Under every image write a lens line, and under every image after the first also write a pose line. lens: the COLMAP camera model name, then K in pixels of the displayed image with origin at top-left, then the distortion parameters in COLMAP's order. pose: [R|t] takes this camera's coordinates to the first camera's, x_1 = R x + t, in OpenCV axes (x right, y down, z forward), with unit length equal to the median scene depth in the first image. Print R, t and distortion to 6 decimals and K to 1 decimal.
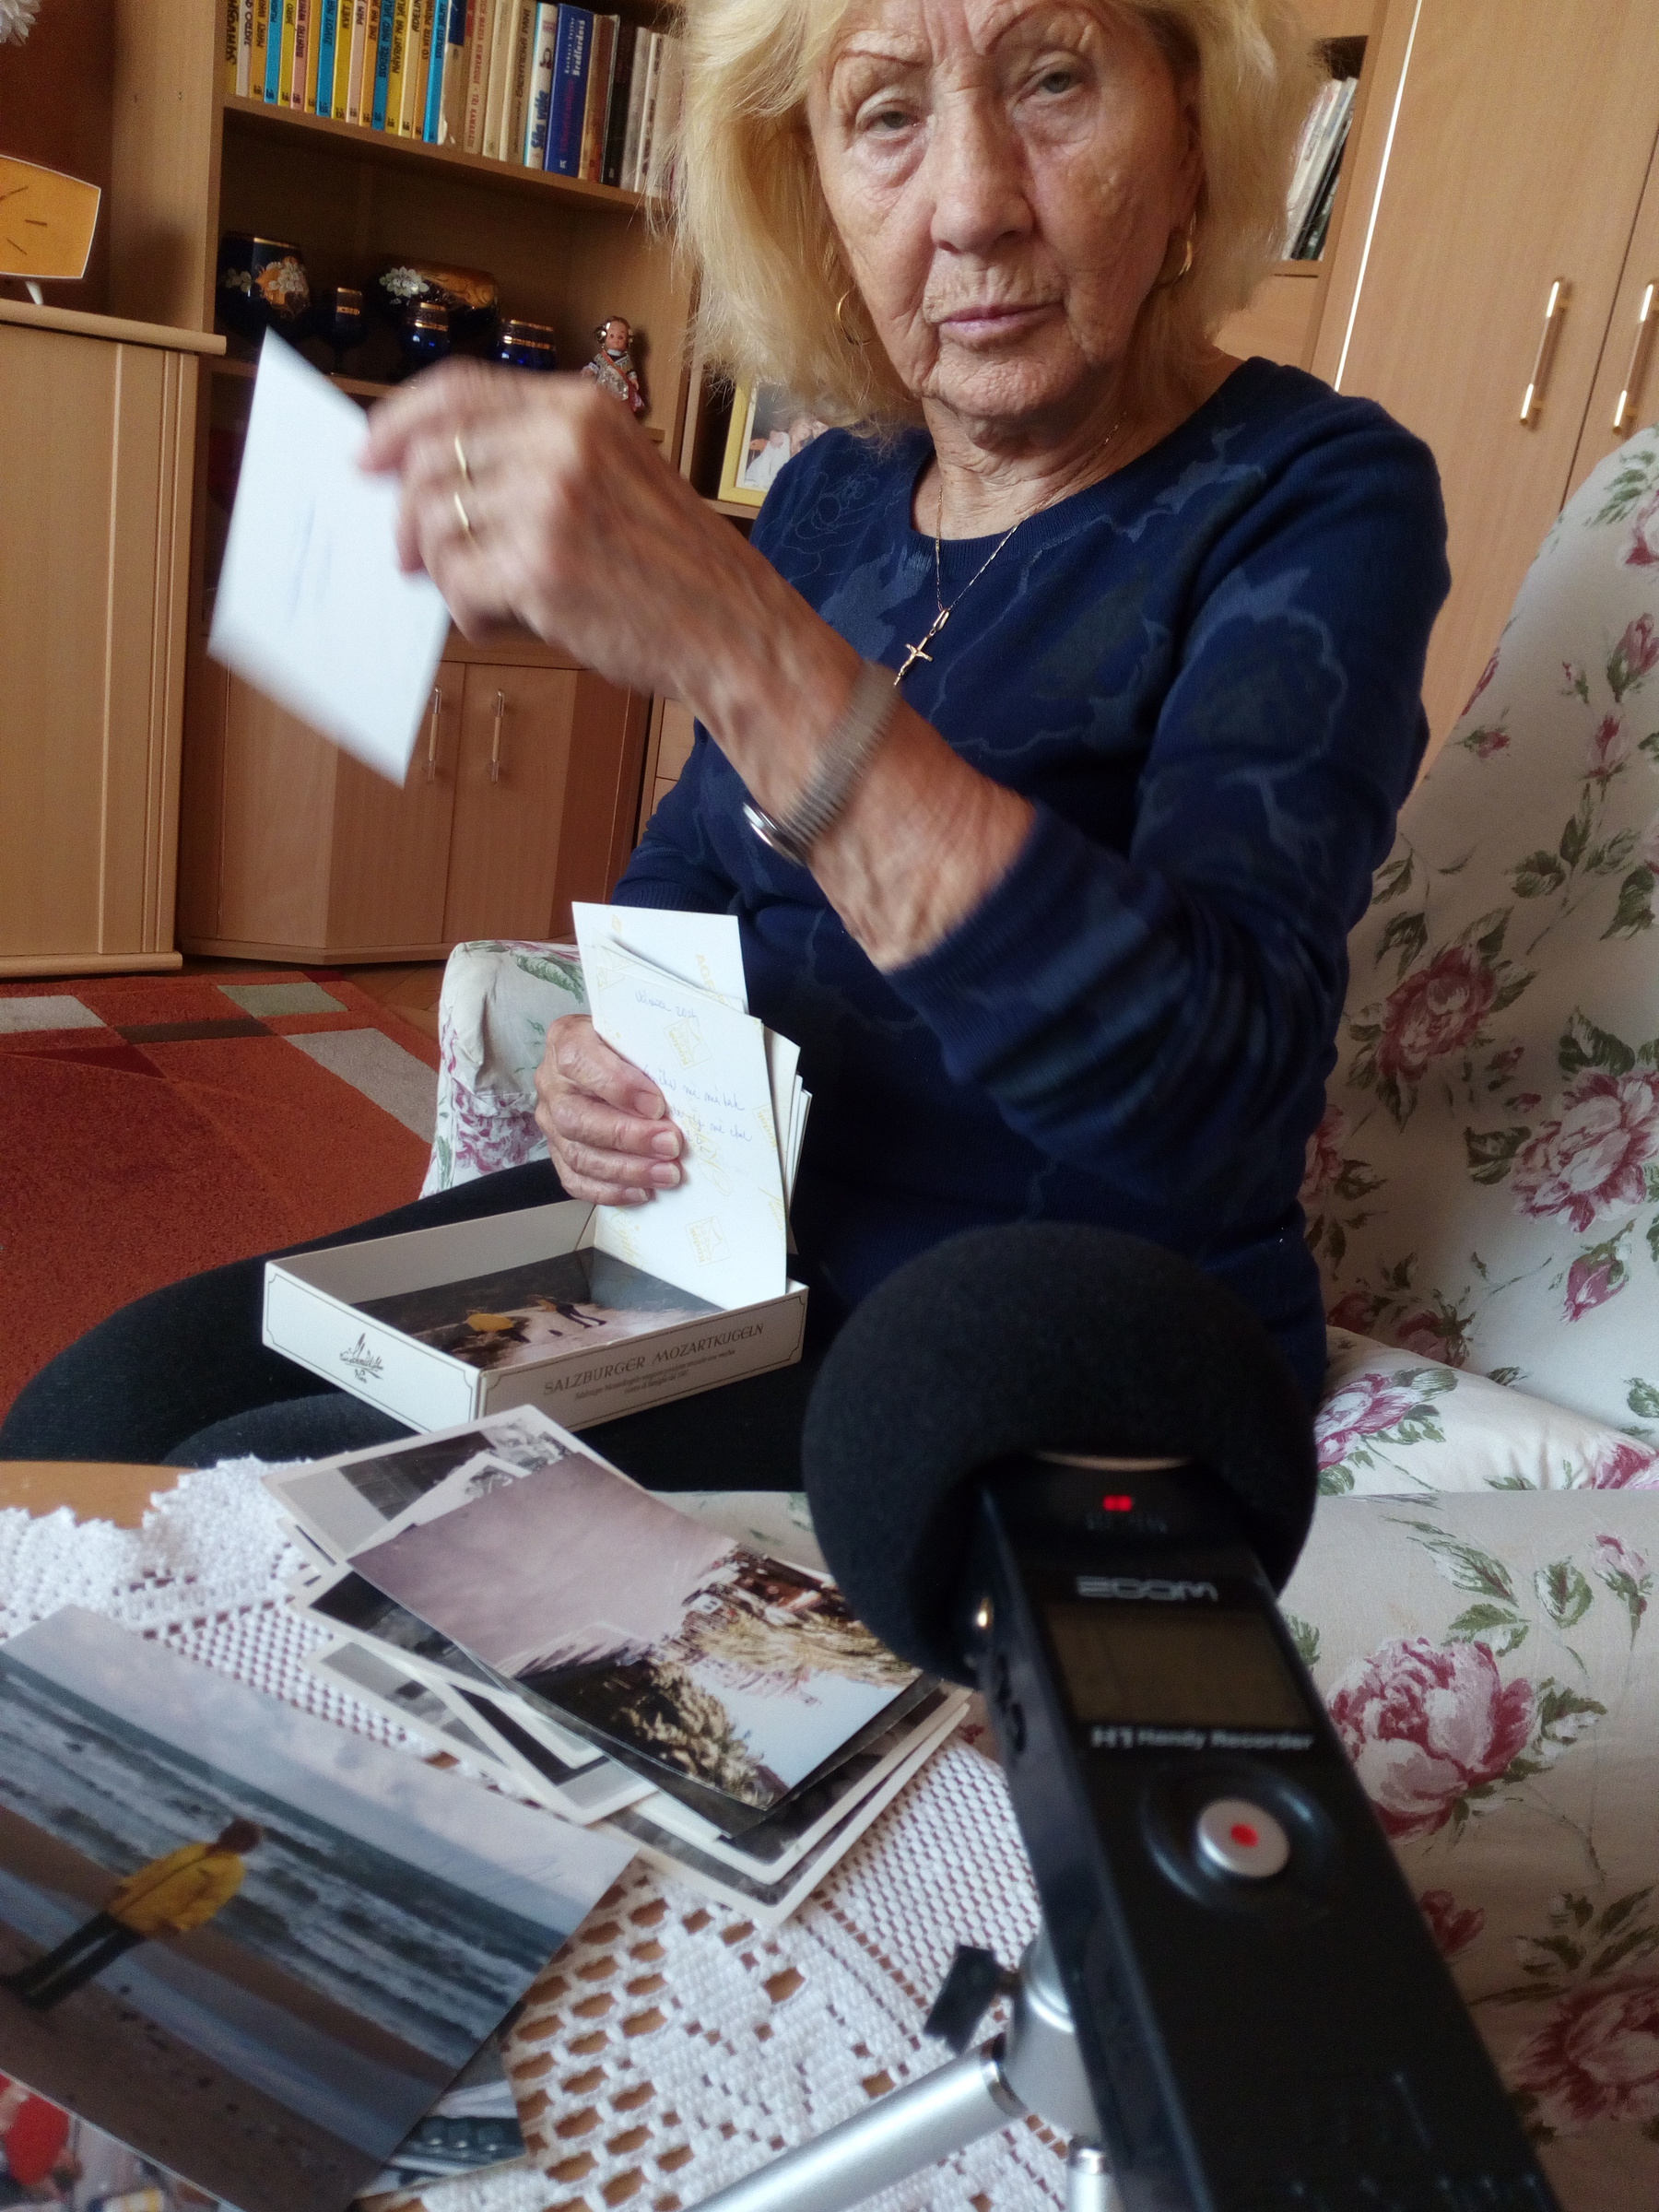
lens RADIAL K [[1925.3, 0, 829.5], [0, 1925.3, 1106.0], [0, 0, 1]] dist [0.008808, -0.067130]
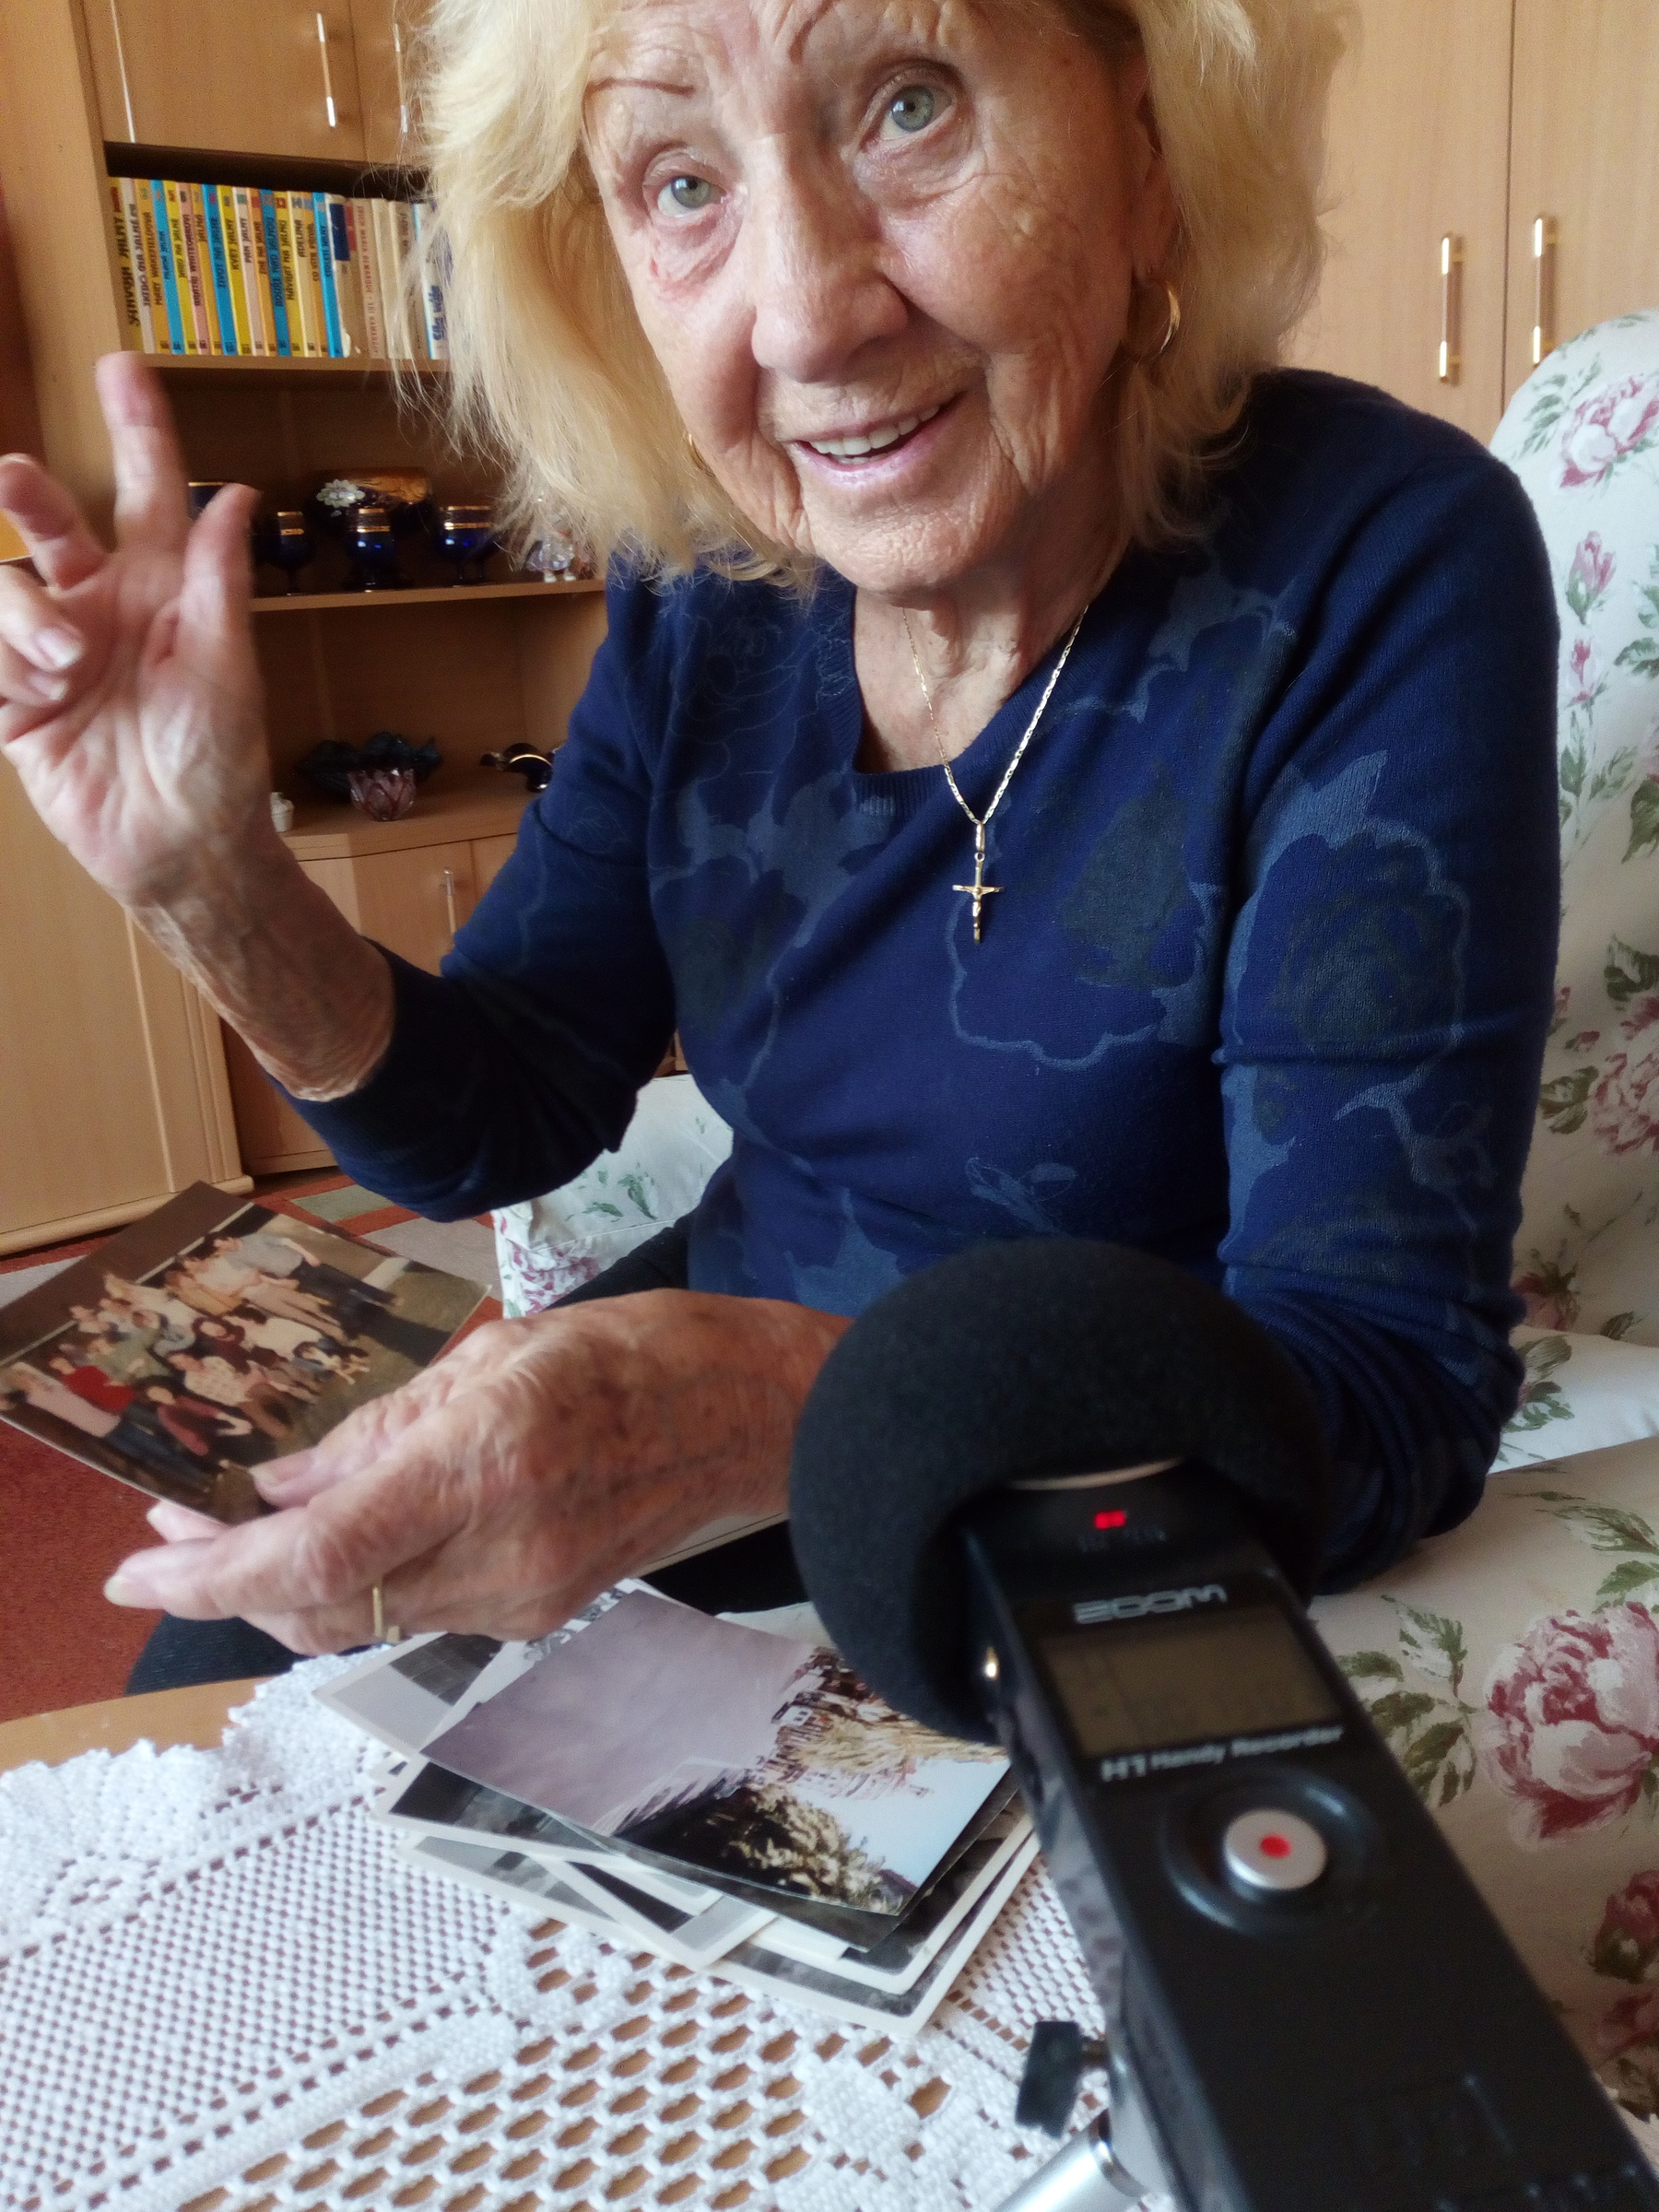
lens RADIAL K [[1924.0, 0, 829.5], [0, 1924.0, 1106.0], [0, 0, 1]] dist [0.000349, -0.063304]
pose [[0.977665, -0.204834, -0.047055, 0.047351], [0.201924, 0.977561, -0.060006, 0.017764], [0.058290, 0.049164, 0.997088, 0.022593]]
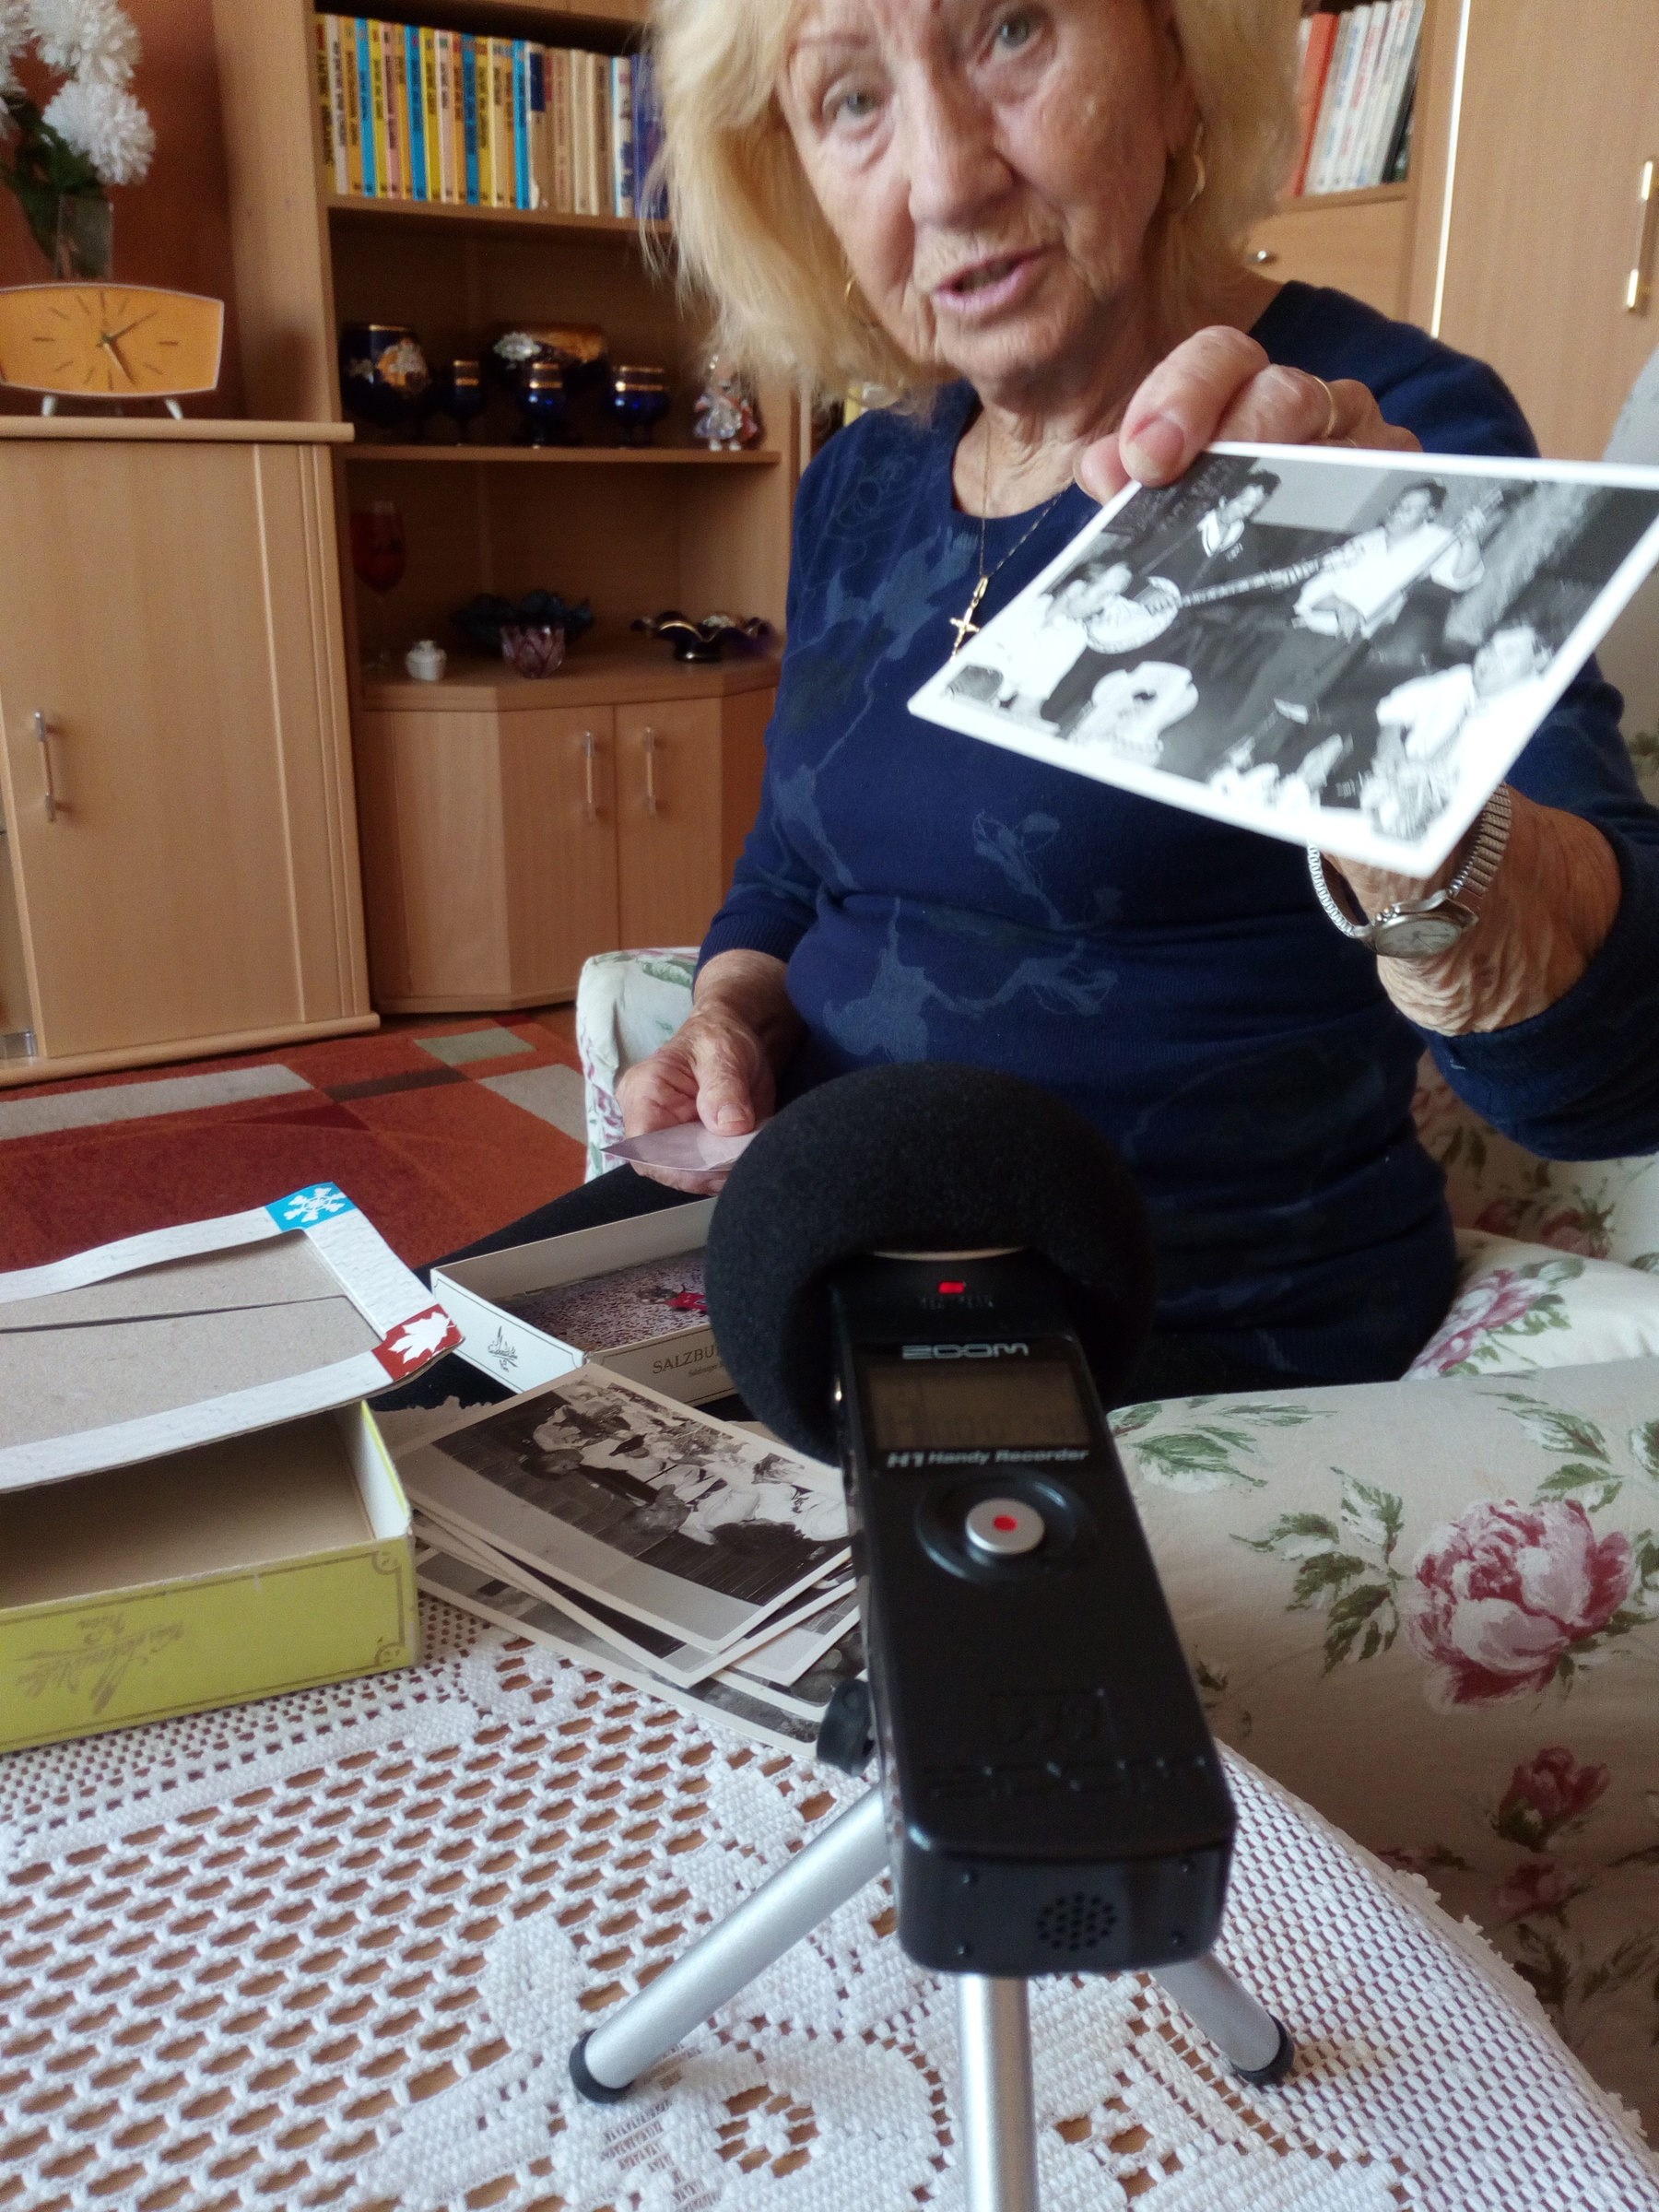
lens RADIAL K [[1949.3, 0, 833.7], [0, 1949.3, 1116.2], [0, 0, 1]] dist [0.038058, -0.135112]
pose [[0.986094, -0.106724, -0.127389, 0.111457], [0.105695, 0.994288, -0.014832, 0.054002], [0.128244, 0.001162, 0.991742, -0.069582]]
